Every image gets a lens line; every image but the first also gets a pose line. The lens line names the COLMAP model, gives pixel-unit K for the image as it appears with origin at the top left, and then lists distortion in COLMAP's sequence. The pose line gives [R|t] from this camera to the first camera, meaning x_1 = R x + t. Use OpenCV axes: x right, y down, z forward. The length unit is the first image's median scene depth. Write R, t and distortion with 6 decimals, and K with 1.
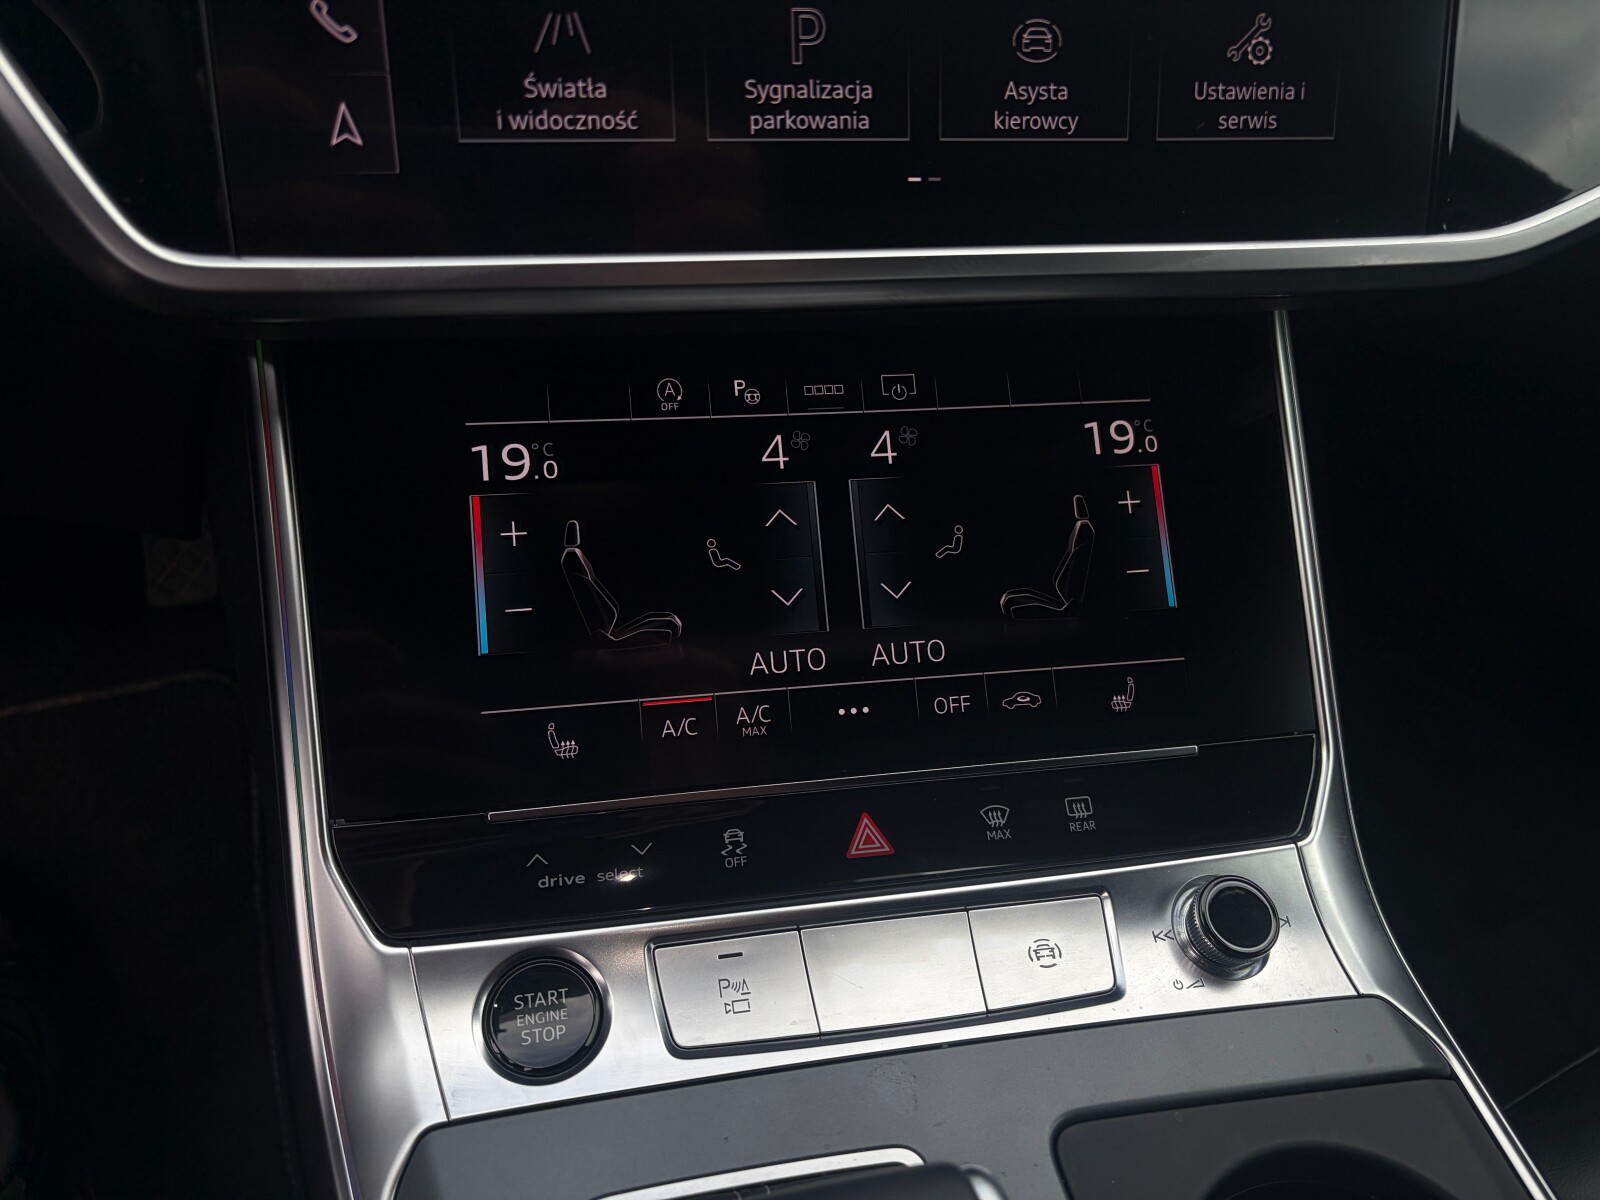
lens RADIAL K [[1222.5, 0, 794.6], [0, 1222.5, 599.8], [0, 0, 1]] dist [0.033523, -0.034690]
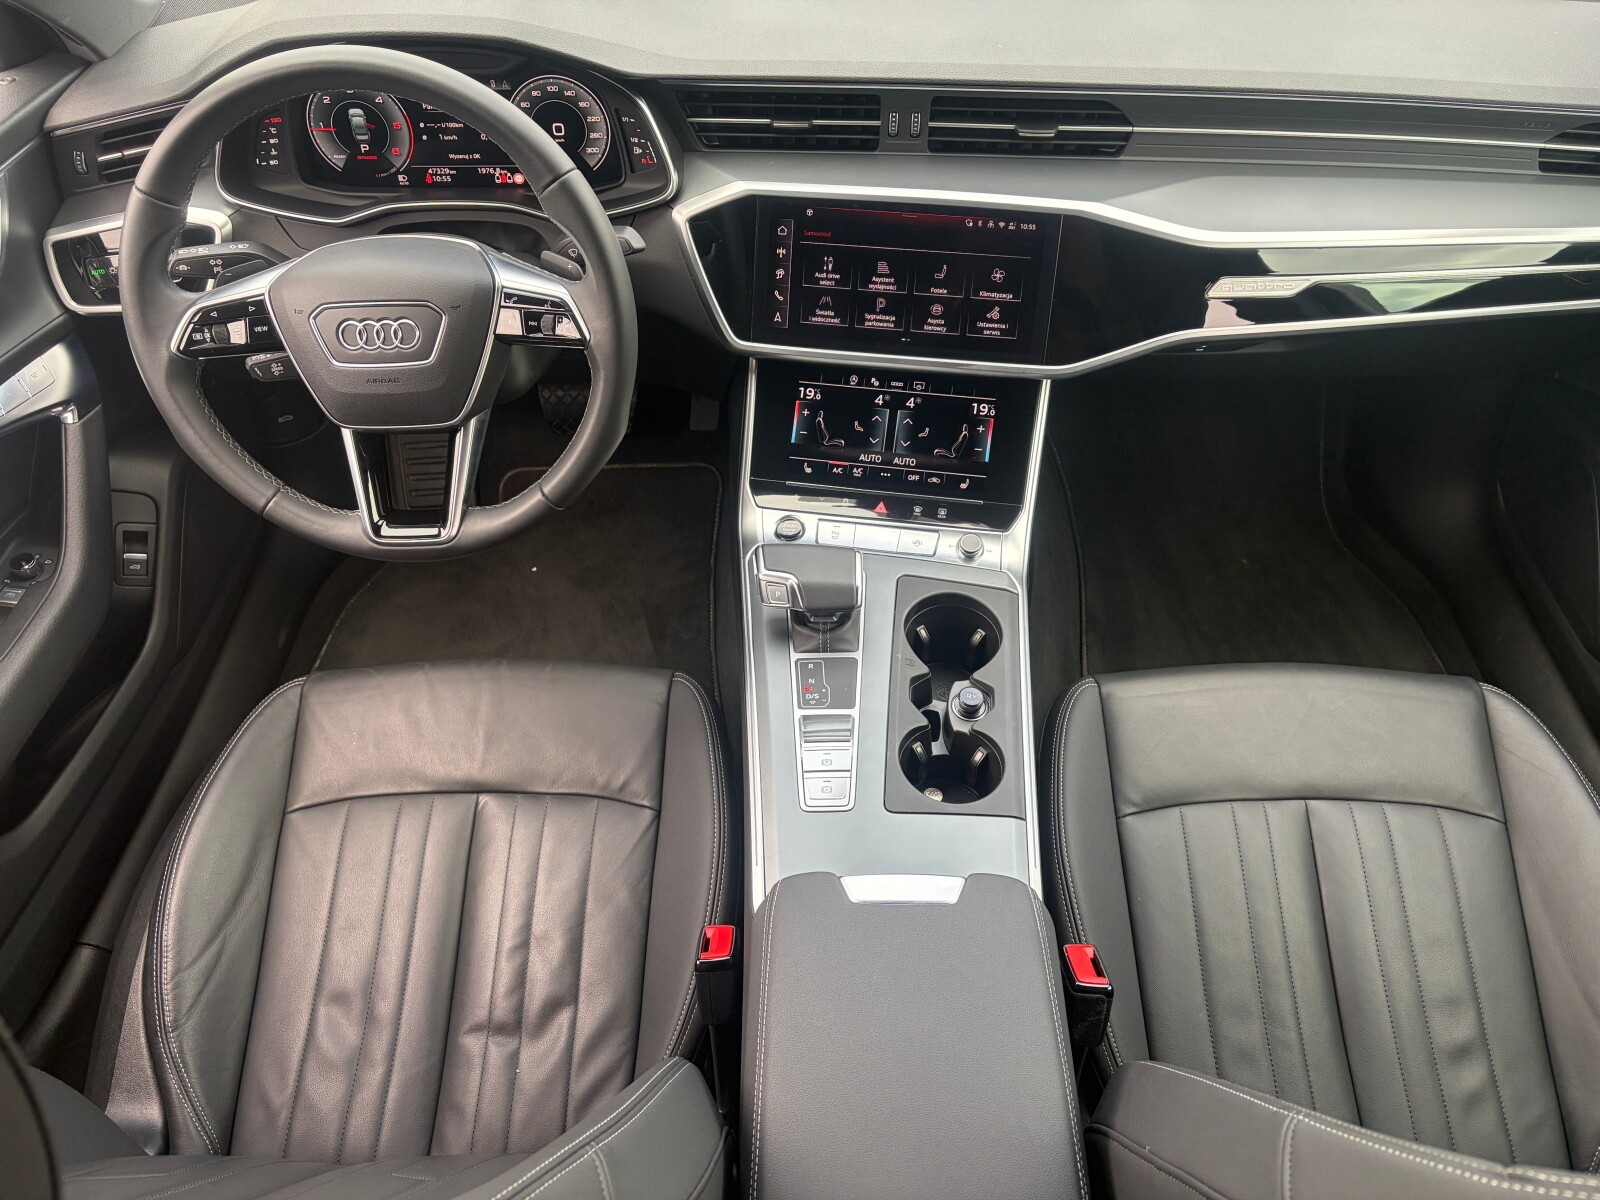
lens RADIAL K [[1222.5, 0, 799.4], [0, 1222.5, 615.9], [0, 0, 1]] dist [0.033523, -0.034690]
pose [[0.931138, 0.191746, -0.310185, 1.028200], [-0.167744, 0.980482, 0.102553, 0.175814], [0.323795, -0.043459, 0.945129, -2.562474]]
